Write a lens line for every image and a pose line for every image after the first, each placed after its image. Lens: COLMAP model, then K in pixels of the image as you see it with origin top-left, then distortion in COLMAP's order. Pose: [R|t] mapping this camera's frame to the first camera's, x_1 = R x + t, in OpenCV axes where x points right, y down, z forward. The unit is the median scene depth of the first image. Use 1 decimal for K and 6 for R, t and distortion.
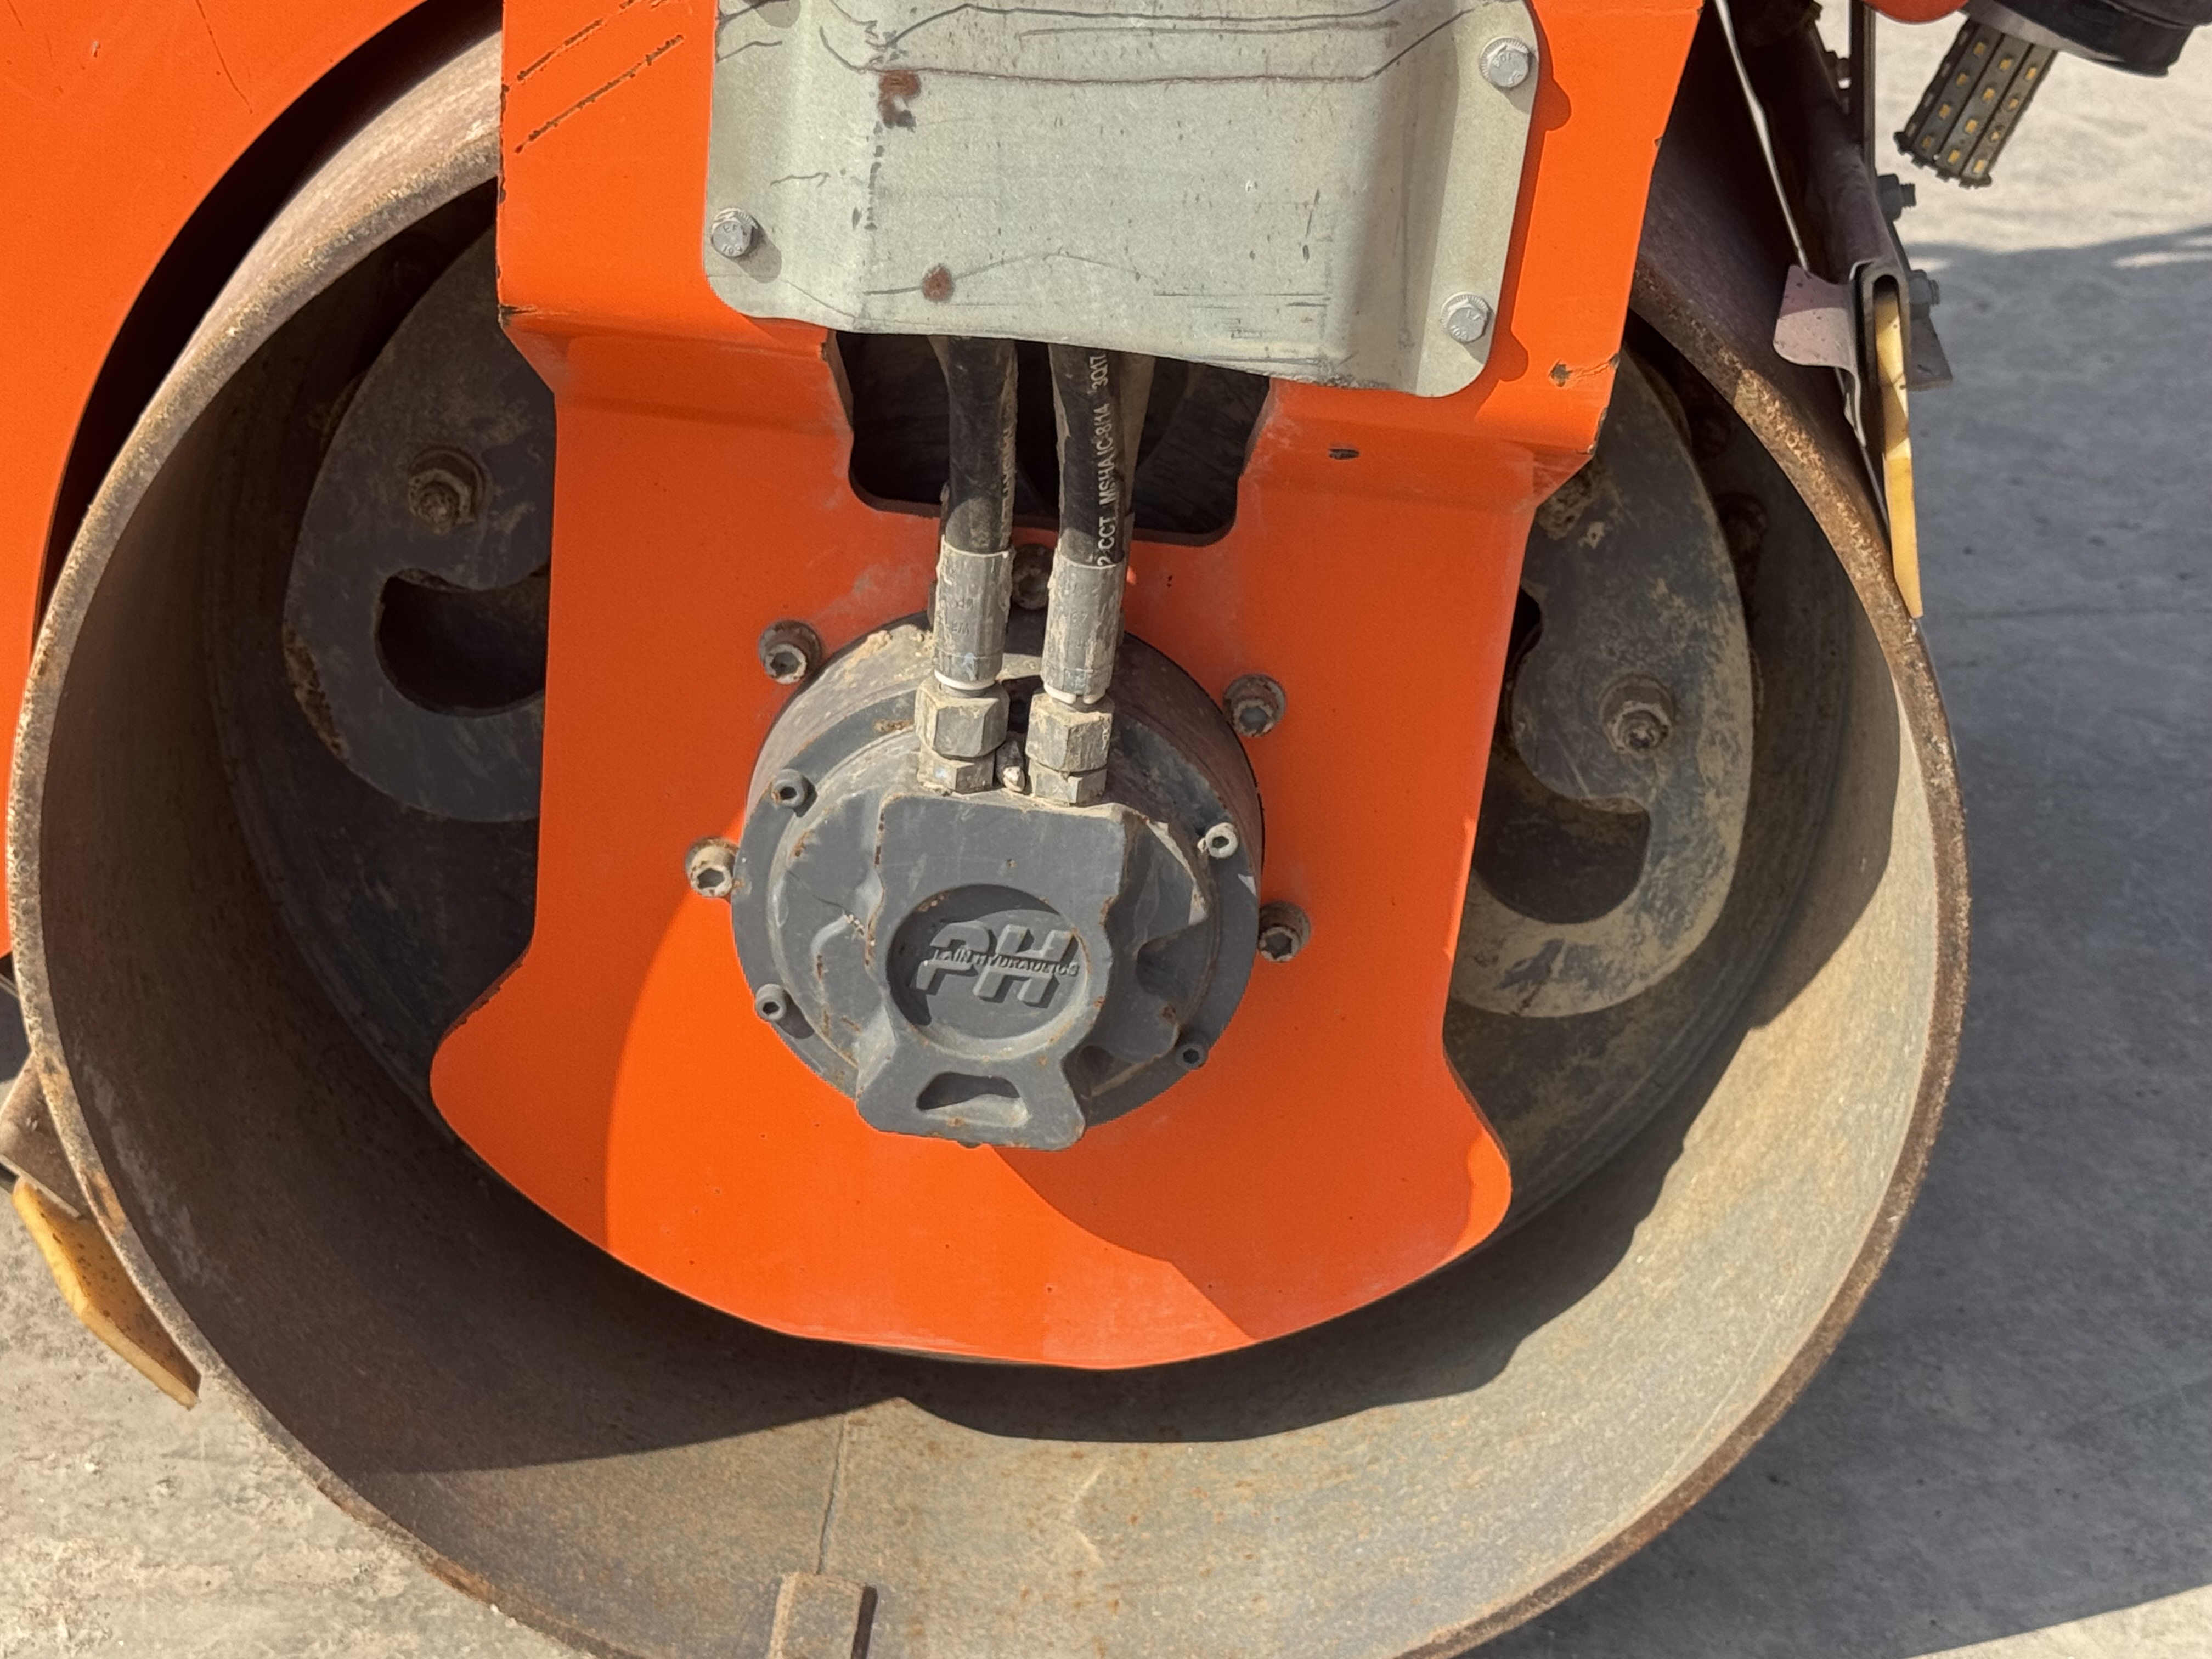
lens RADIAL K [[3912.1, 0, 1099.7], [0, 3912.1, 818.0], [0, 0, 1]] dist [0.205185, 0.000000]
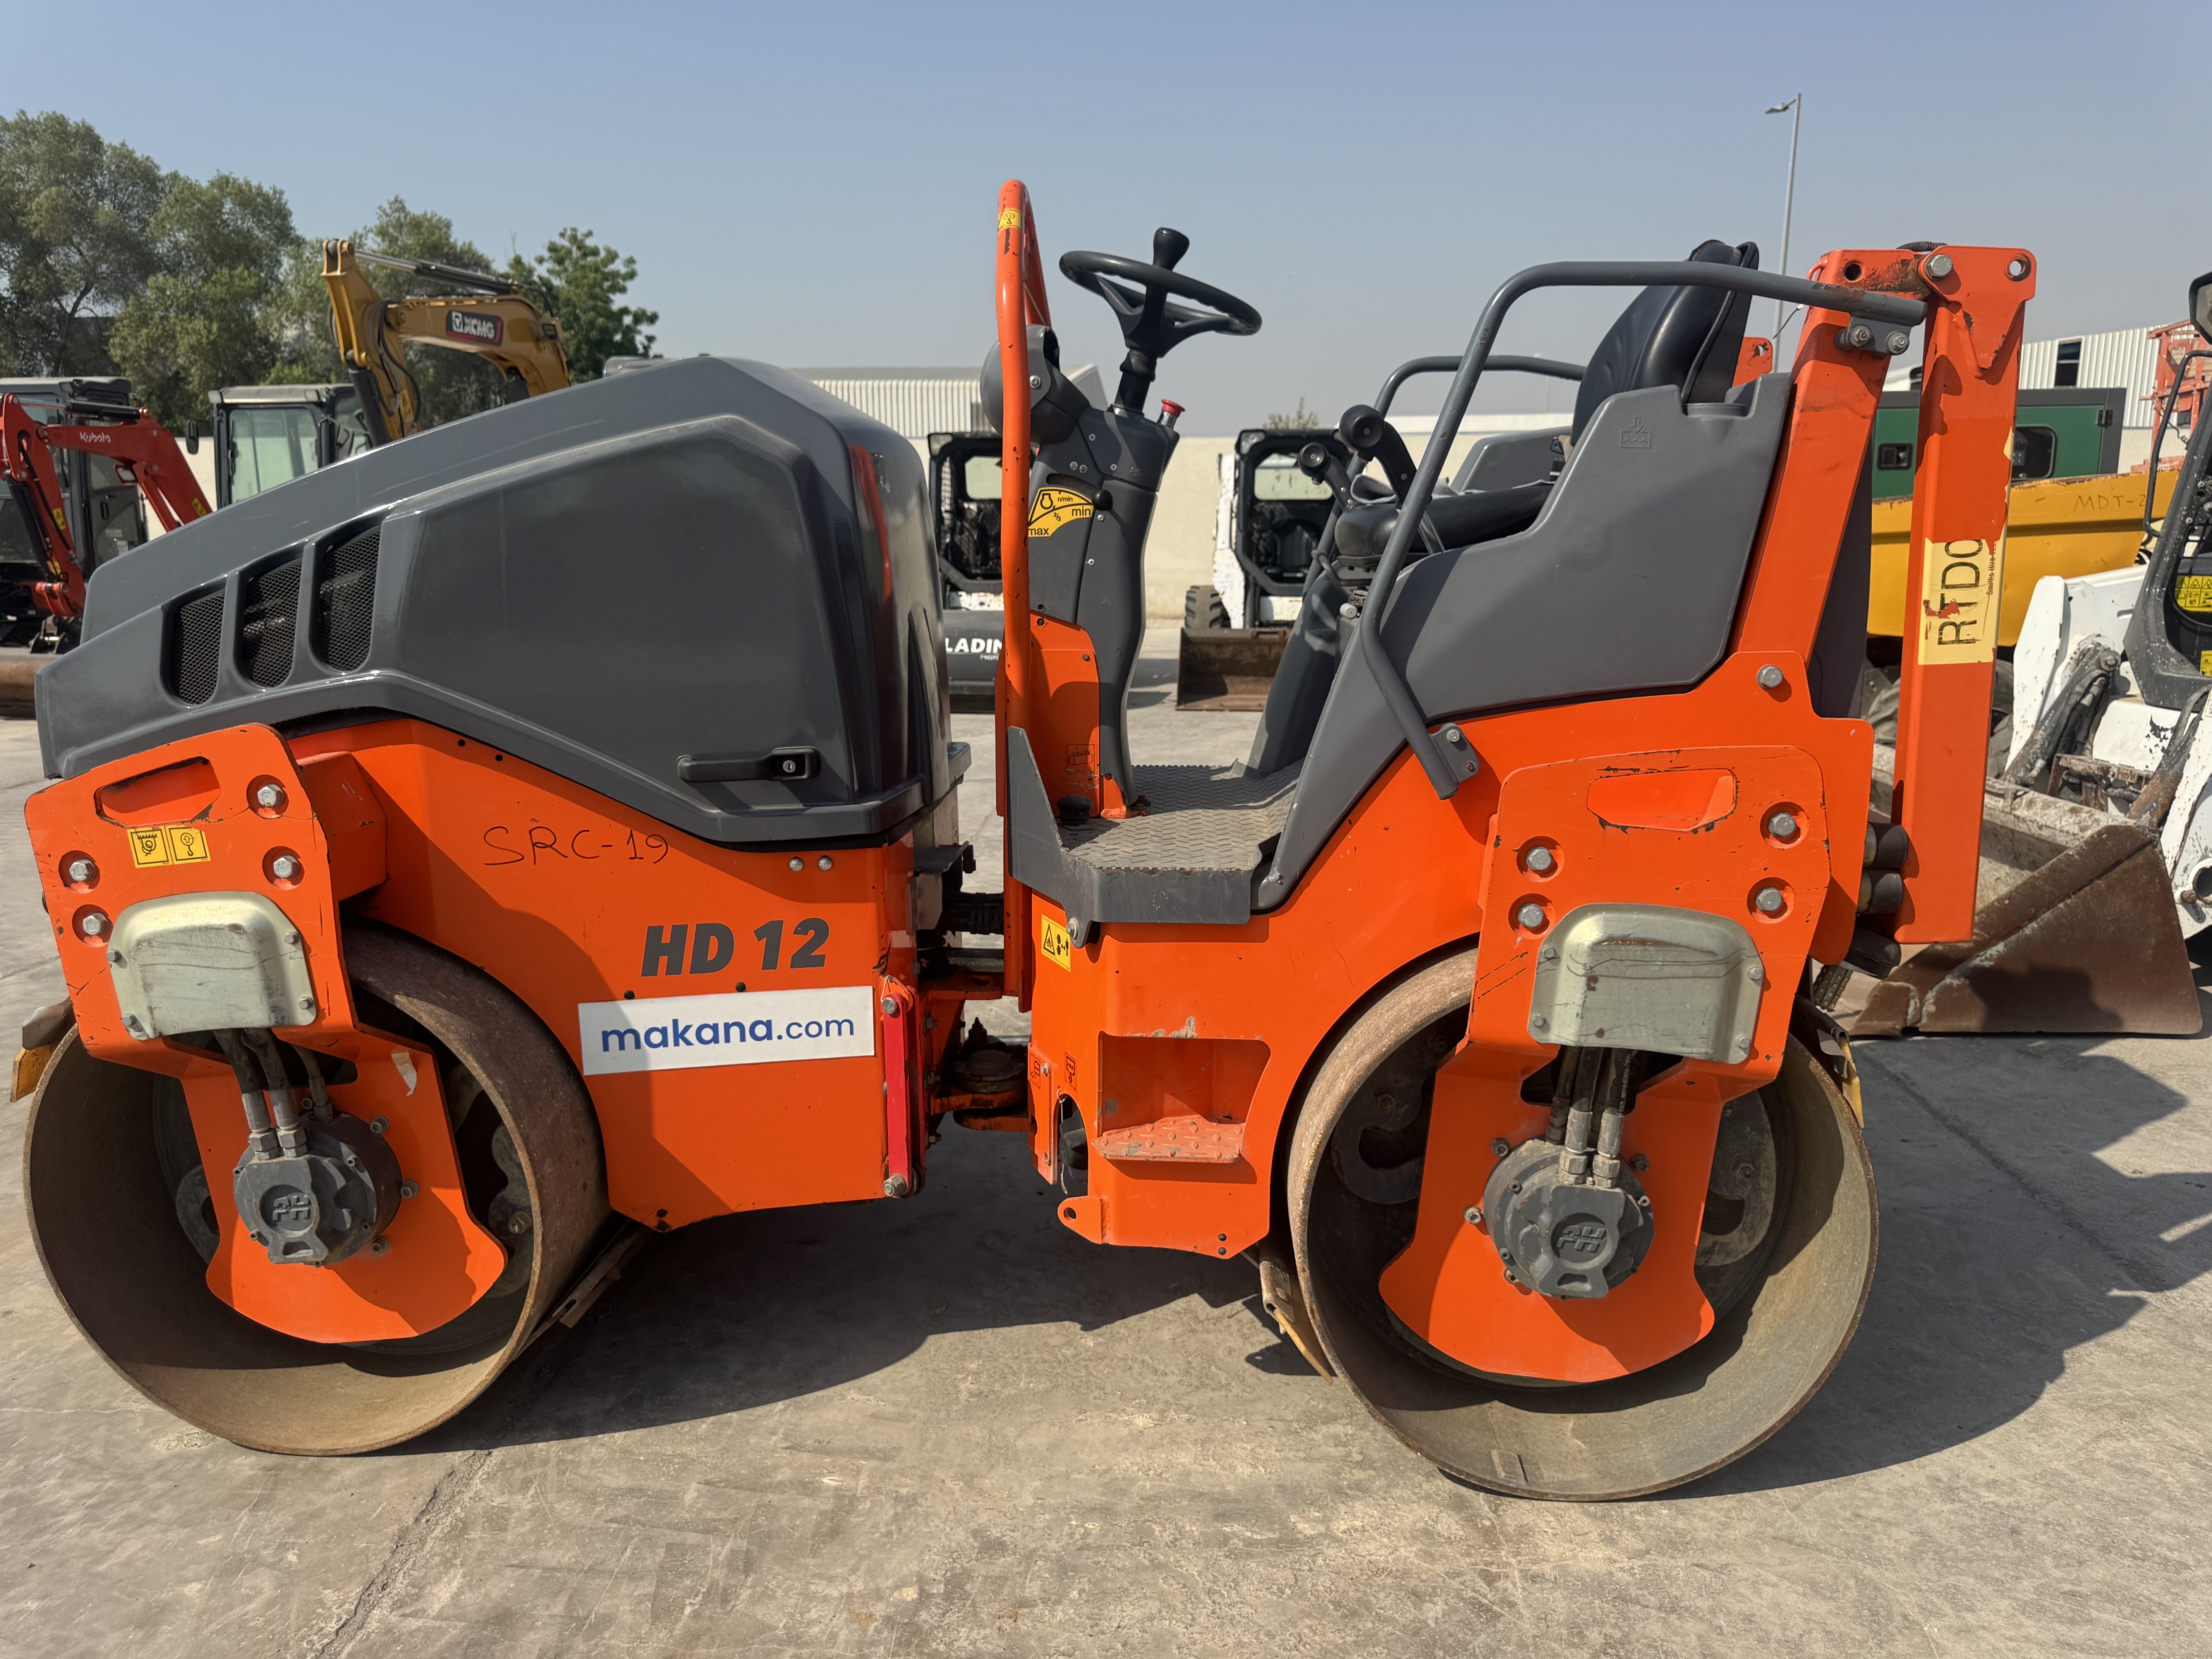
lens RADIAL K [[1575.8, 0, 1115.5], [0, 1575.8, 831.7], [0, 0, 1]] dist [0.026169, -0.035140]
pose [[0.999991, -0.004052, -0.001182, -0.419354], [0.003530, 0.956453, -0.291864, 0.096860], [0.002313, 0.291857, 0.956459, -0.399502]]
